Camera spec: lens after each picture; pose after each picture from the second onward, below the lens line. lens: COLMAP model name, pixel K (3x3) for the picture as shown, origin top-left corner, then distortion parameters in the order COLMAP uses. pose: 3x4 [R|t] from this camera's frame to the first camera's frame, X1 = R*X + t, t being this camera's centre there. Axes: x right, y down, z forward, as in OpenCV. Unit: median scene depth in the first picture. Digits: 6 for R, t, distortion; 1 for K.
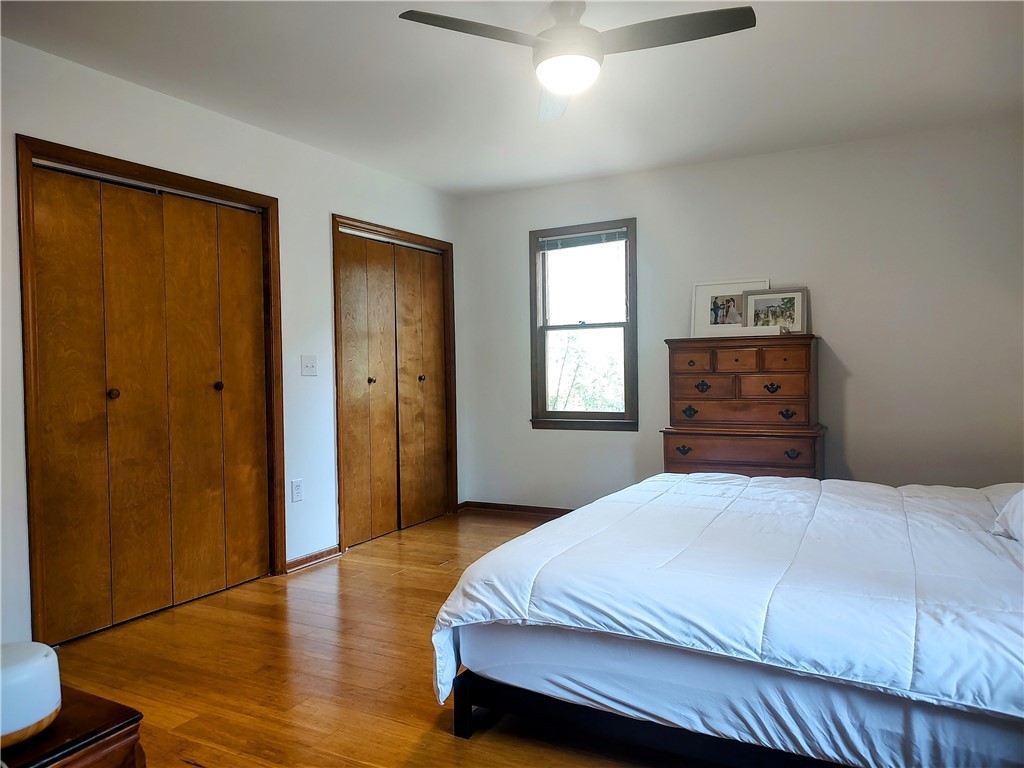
lens RADIAL K [[736.4, 0, 509.5], [0, 736.4, 381.8], [0, 0, 1]] dist [0.023601, -0.031134]
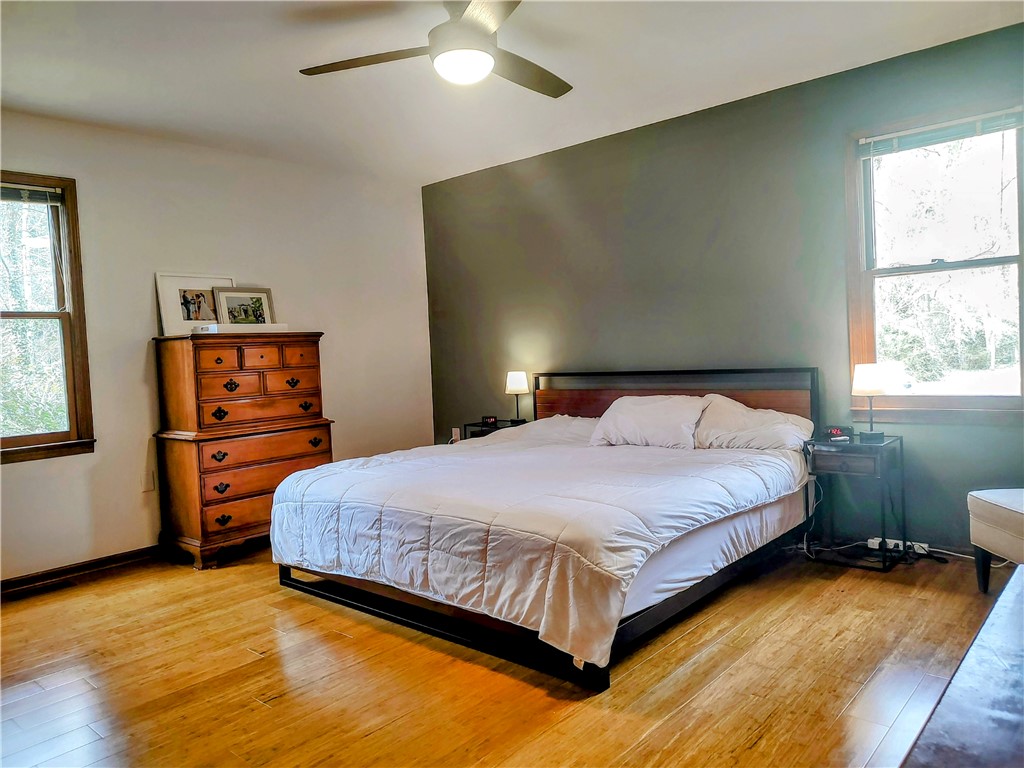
lens RADIAL K [[736.4, 0, 504.5], [0, 736.4, 385.6], [0, 0, 1]] dist [0.023601, -0.031134]
pose [[0.226230, -0.038643, 0.973307, -0.566213], [0.064389, 0.997621, 0.024642, 0.005874], [-0.971943, 0.057096, 0.228180, 0.446104]]
